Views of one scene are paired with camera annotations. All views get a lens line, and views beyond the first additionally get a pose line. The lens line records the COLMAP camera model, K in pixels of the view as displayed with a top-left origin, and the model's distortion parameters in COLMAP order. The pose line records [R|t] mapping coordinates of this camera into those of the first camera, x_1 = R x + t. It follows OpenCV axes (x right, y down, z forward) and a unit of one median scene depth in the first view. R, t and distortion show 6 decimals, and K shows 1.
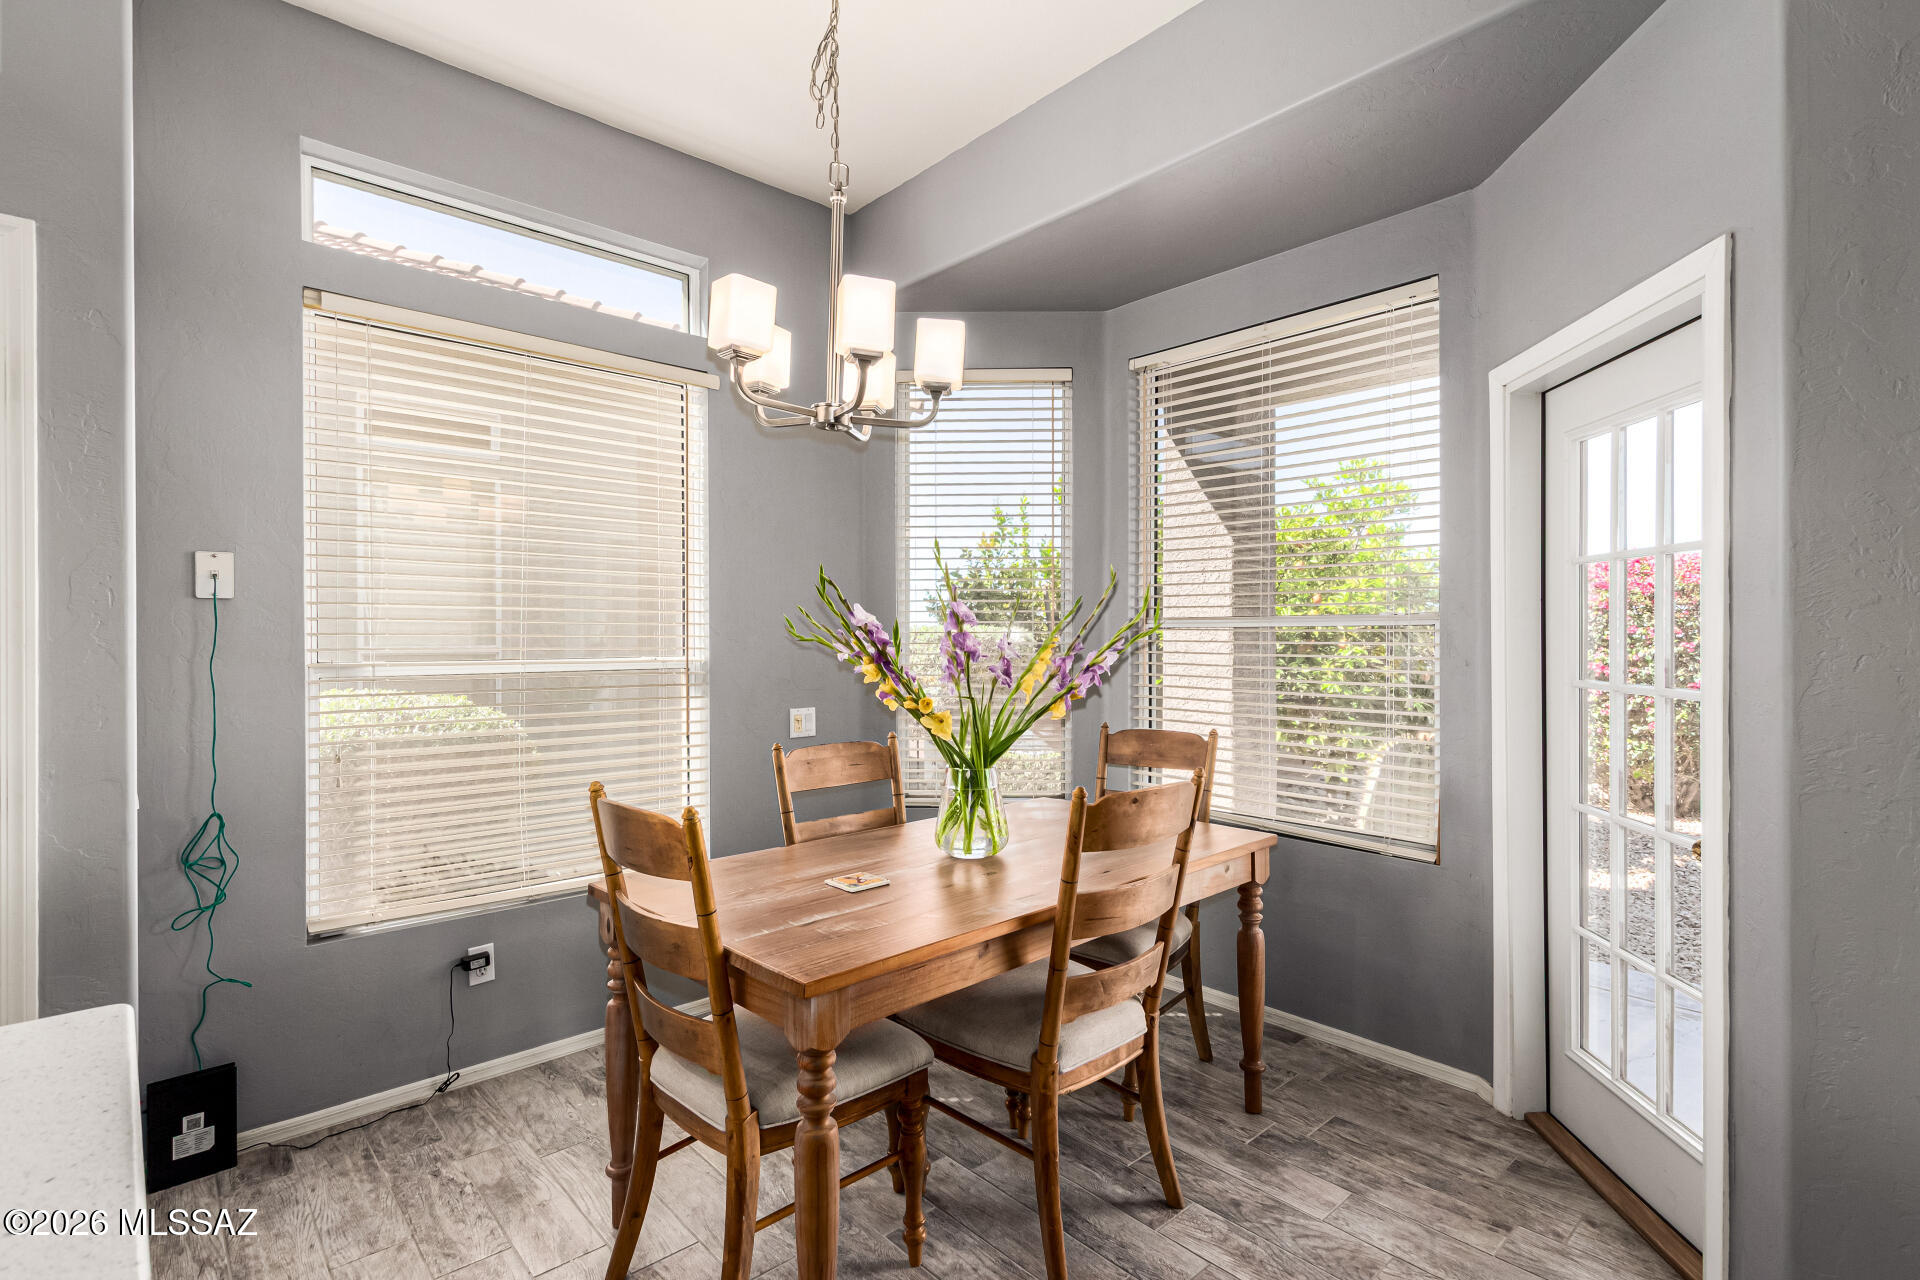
lens RADIAL K [[922.9, 0, 994.9], [0, 922.9, 637.7], [0, 0, 1]] dist [0.011399, -0.006181]
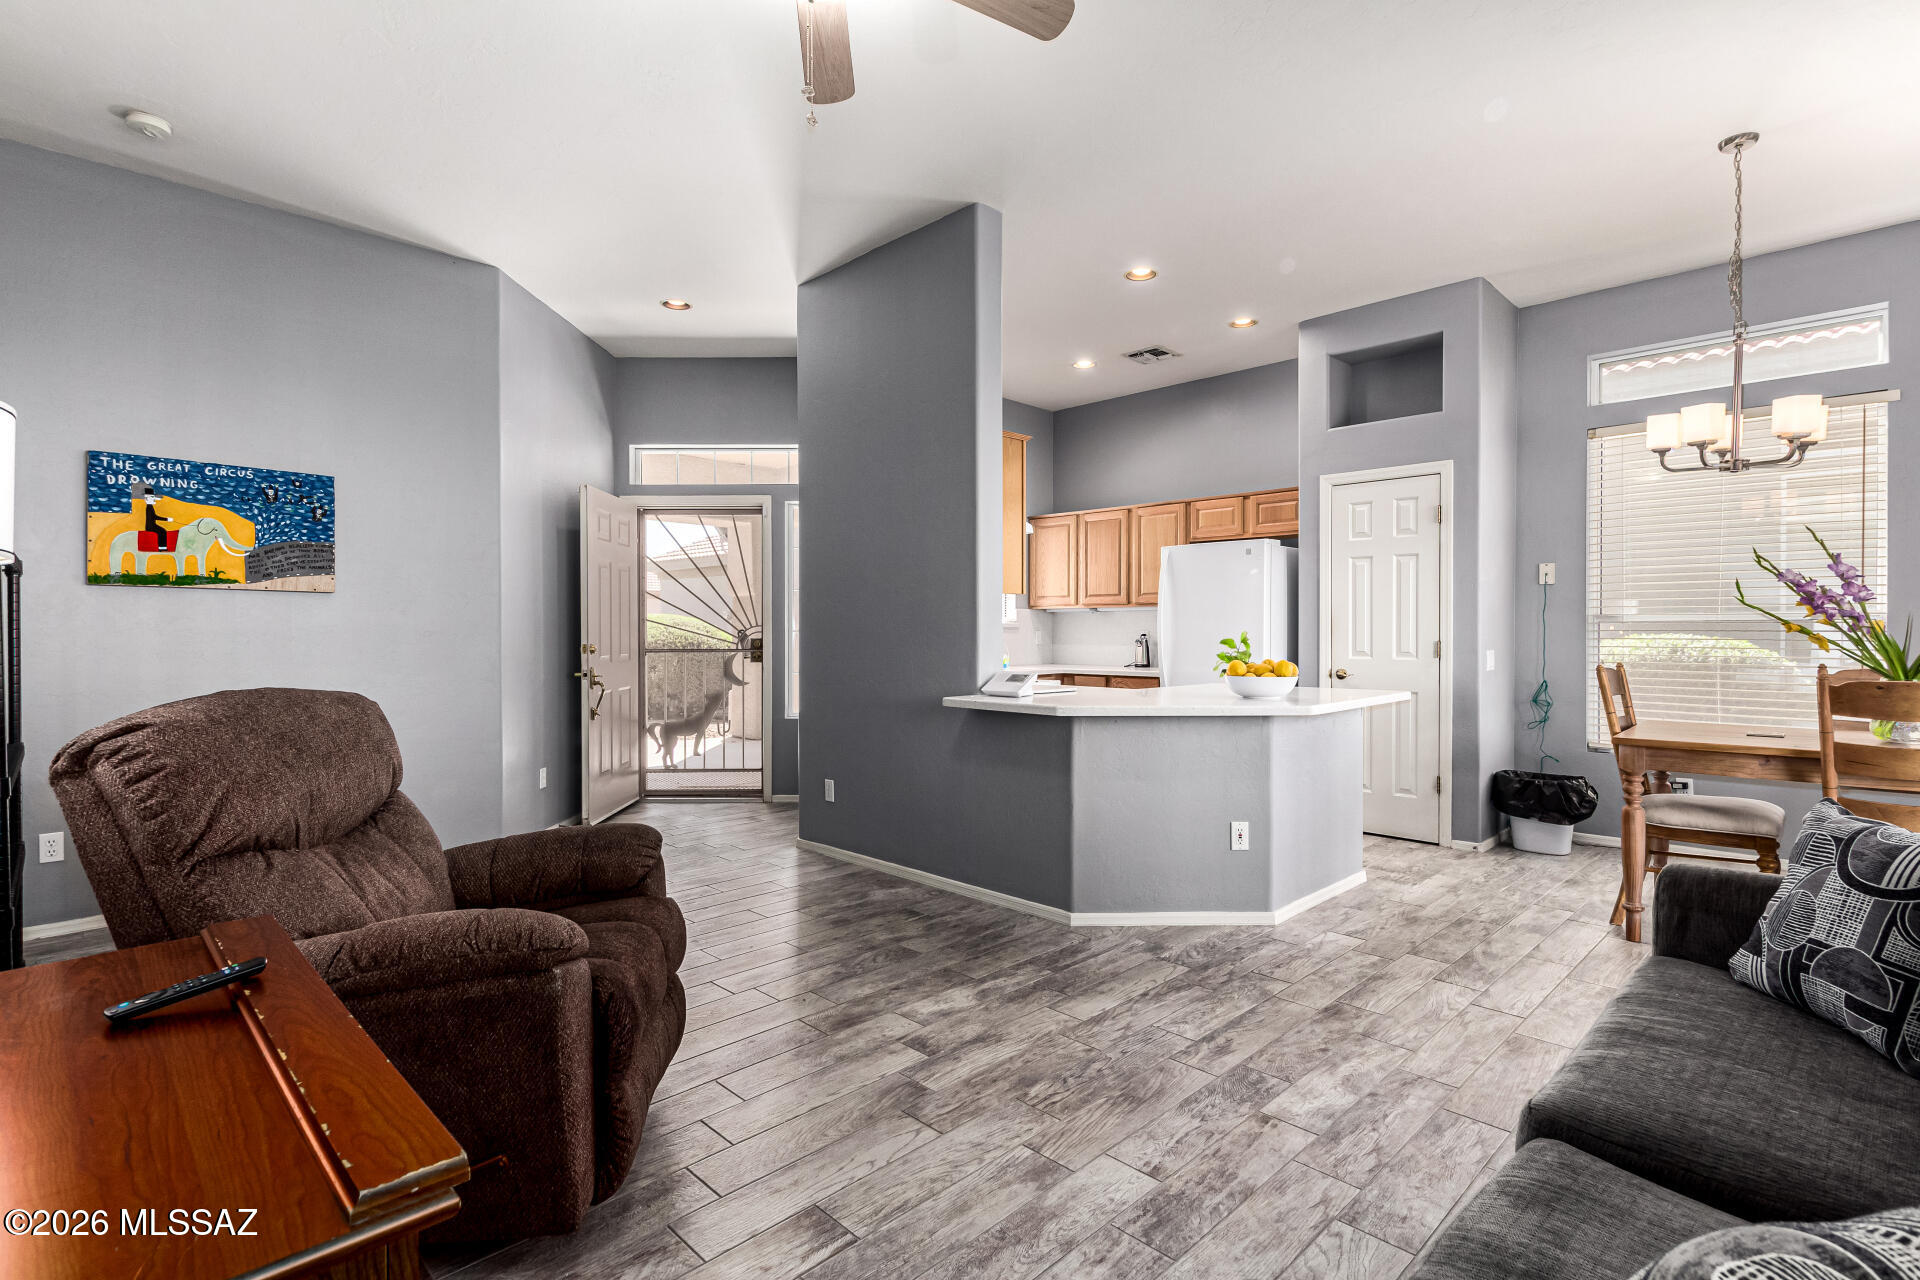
lens RADIAL K [[922.9, 0, 974.2], [0, 922.9, 639.0], [0, 0, 1]] dist [0.011399, -0.006181]
pose [[0.035165, 0.011513, -0.999315, 1.332133], [0.005828, 0.999914, 0.011725, 0.055109], [0.999365, -0.006237, 0.035095, -0.449652]]
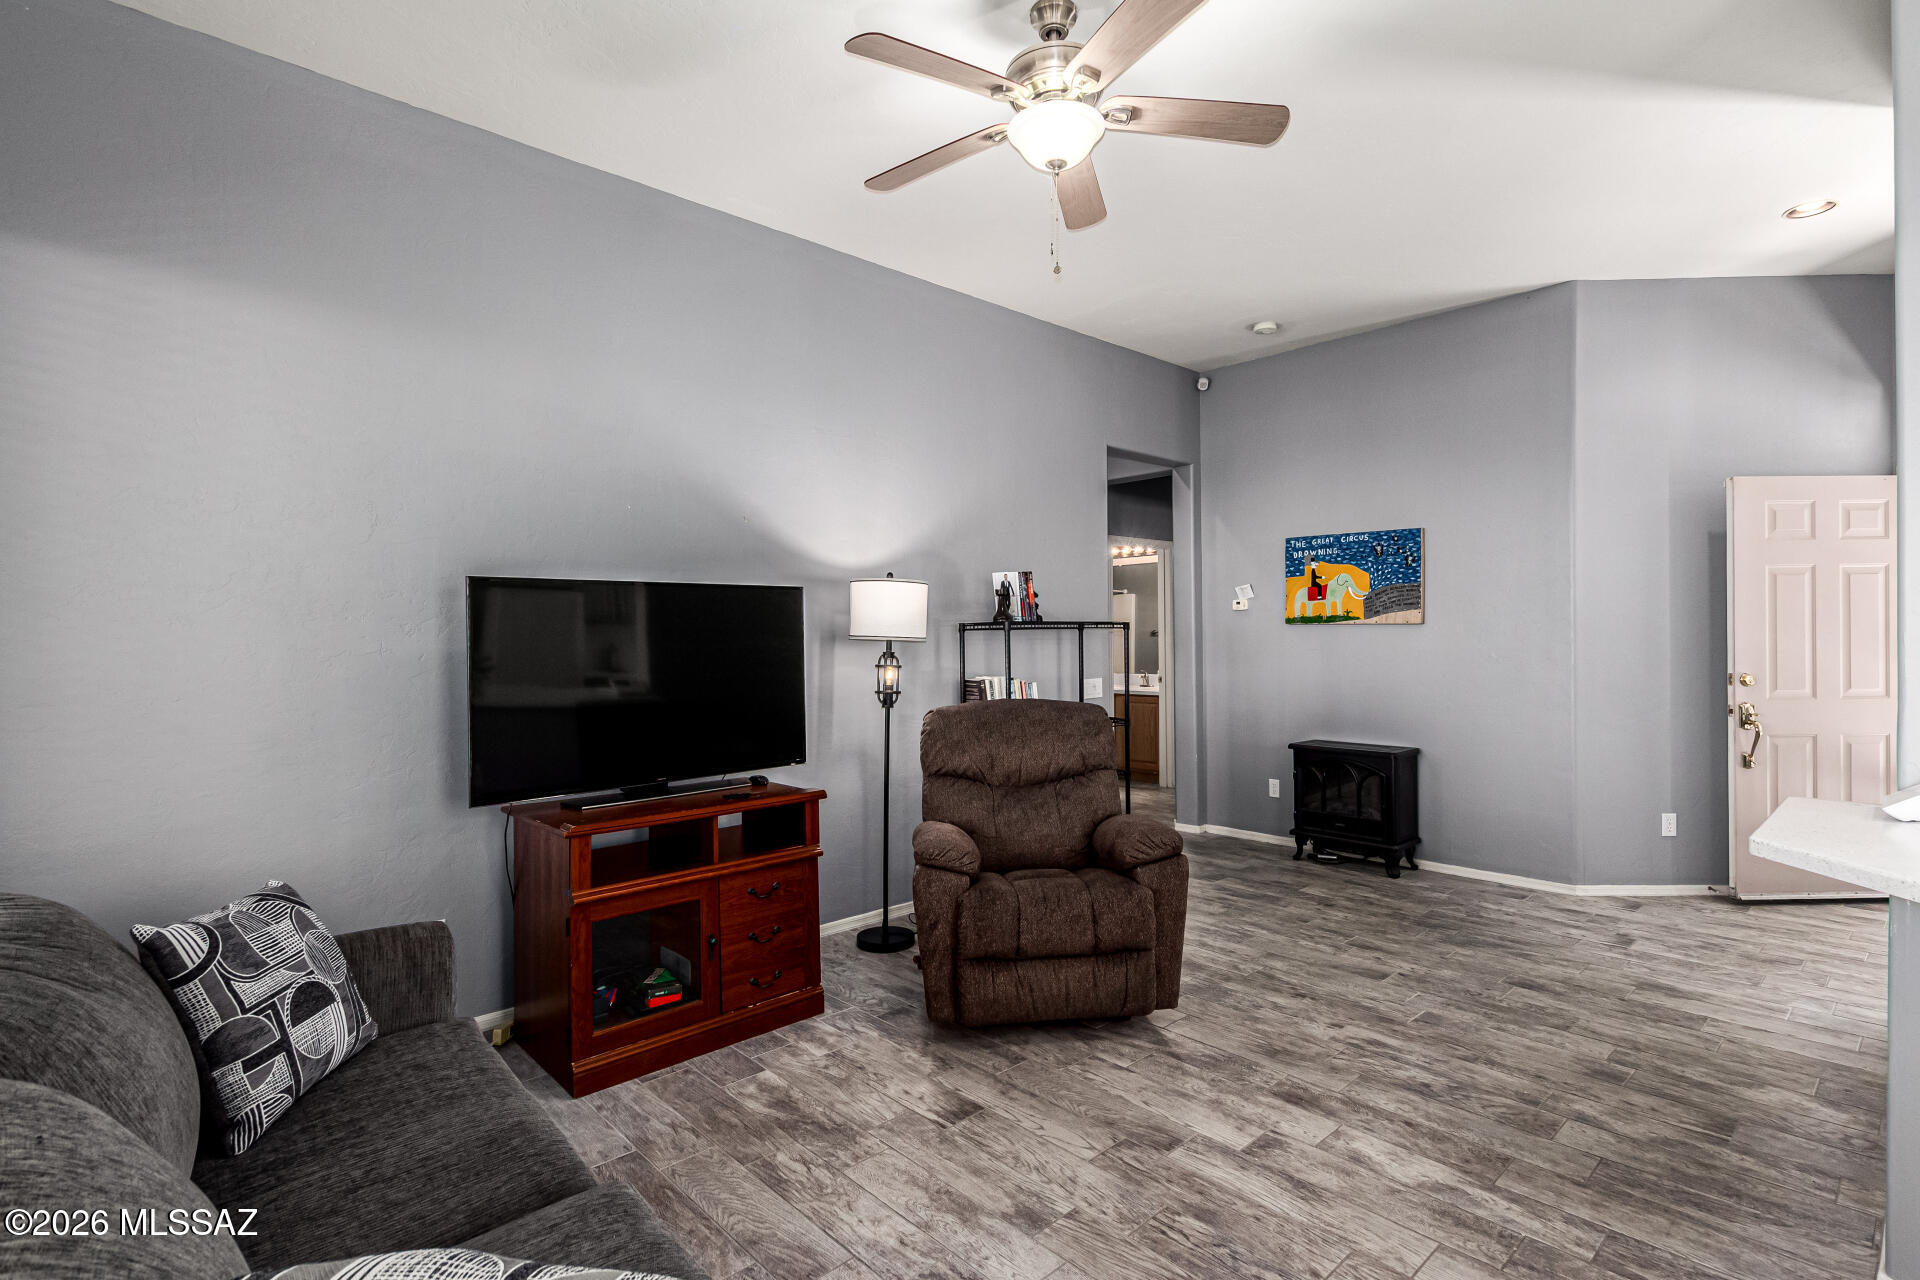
lens RADIAL K [[922.9, 0, 982.4], [0, 922.9, 643.5], [0, 0, 1]] dist [0.011399, -0.006181]
pose [[-0.999923, 0.011836, -0.003830, 0.522839], [0.011820, 0.999922, 0.004119, 0.003253], [0.003879, 0.004074, -0.999984, 0.532070]]
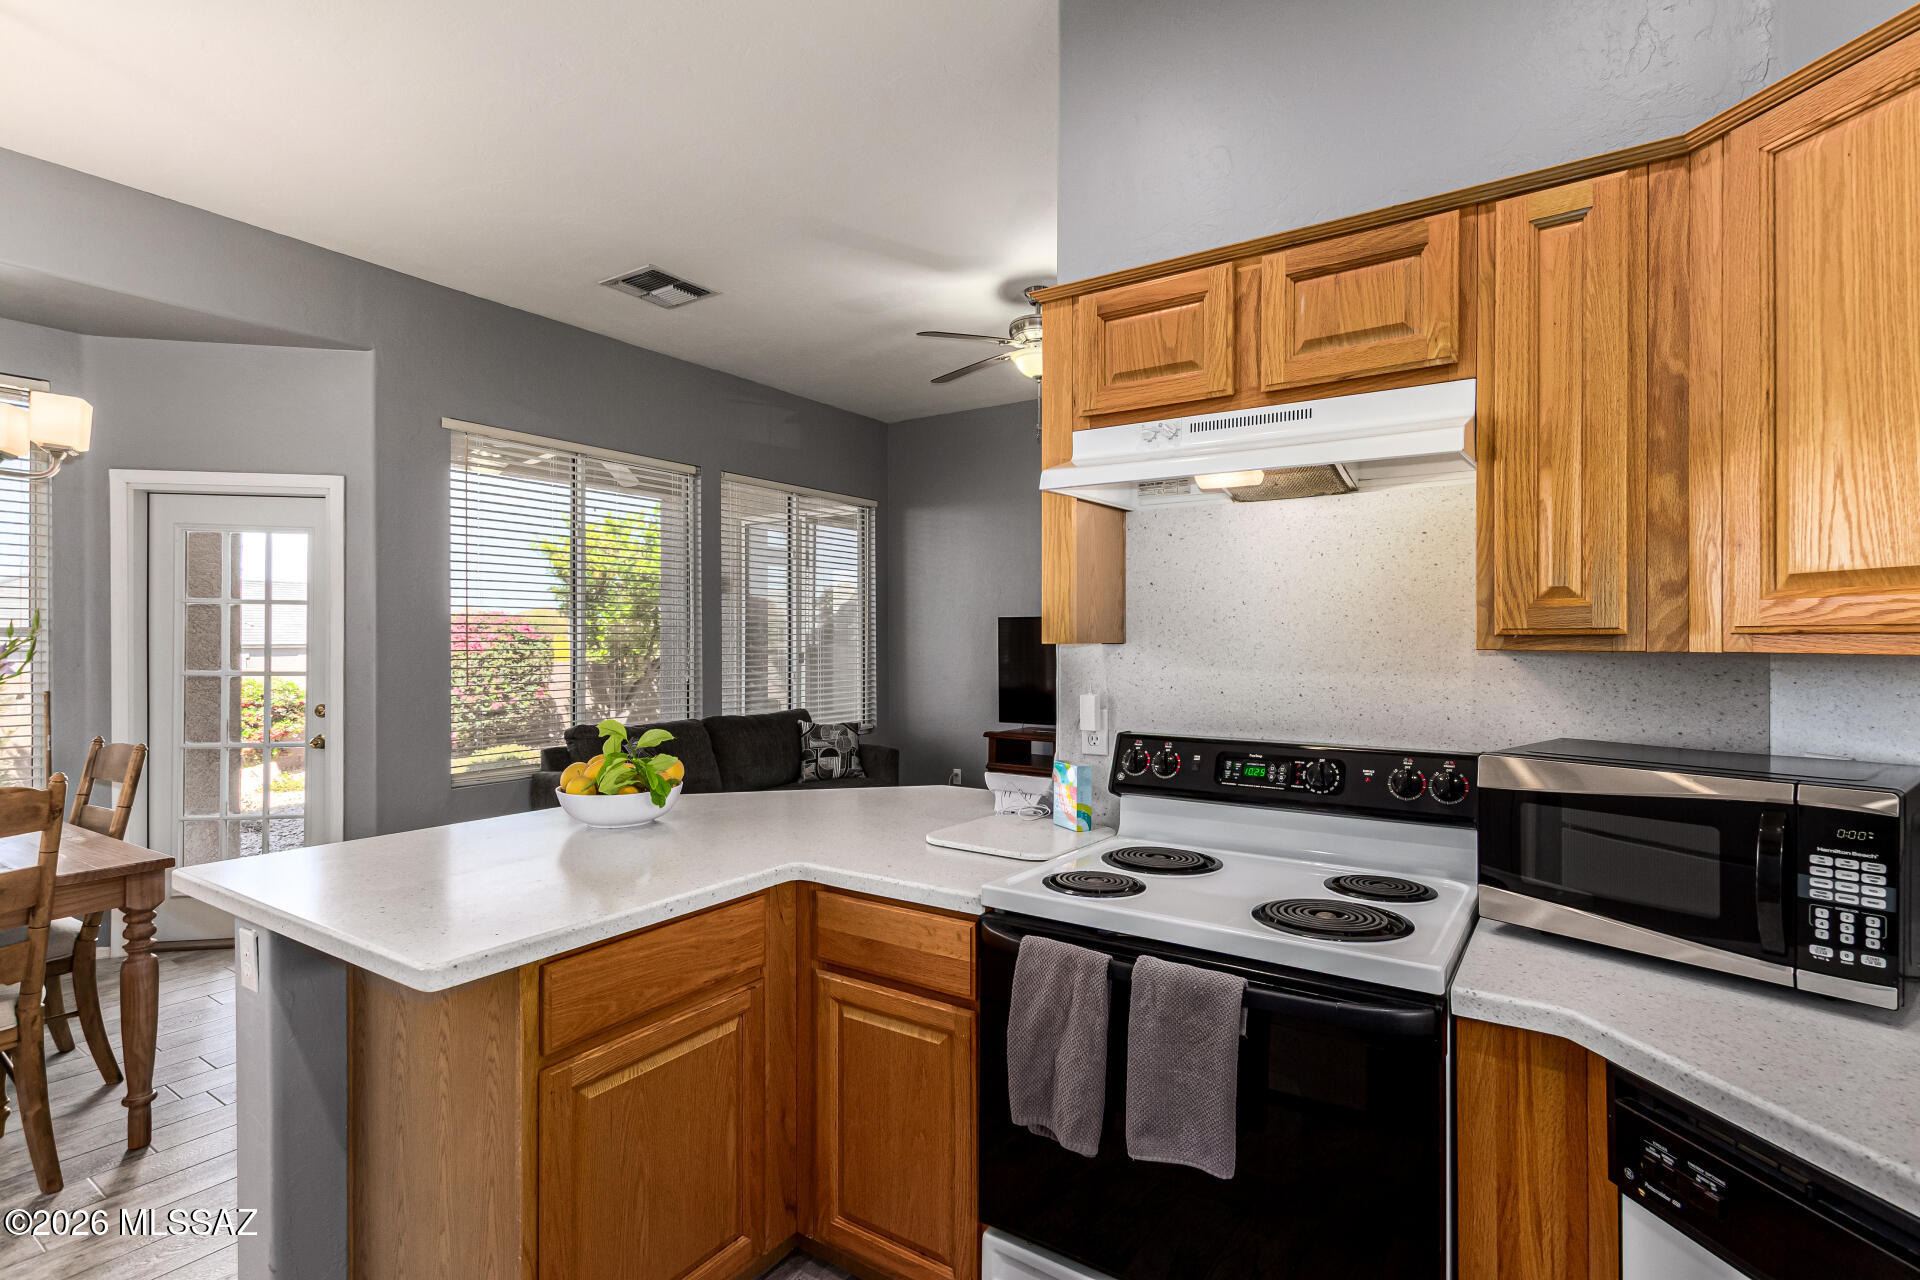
lens RADIAL K [[922.9, 0, 961.0], [0, 922.9, 633.7], [0, 0, 1]] dist [0.011399, -0.006181]
pose [[-0.211355, 0.006883, 0.977385, -1.395947], [-0.004152, 0.999960, -0.007940, -0.015580], [-0.977400, -0.005737, -0.211318, -0.016730]]
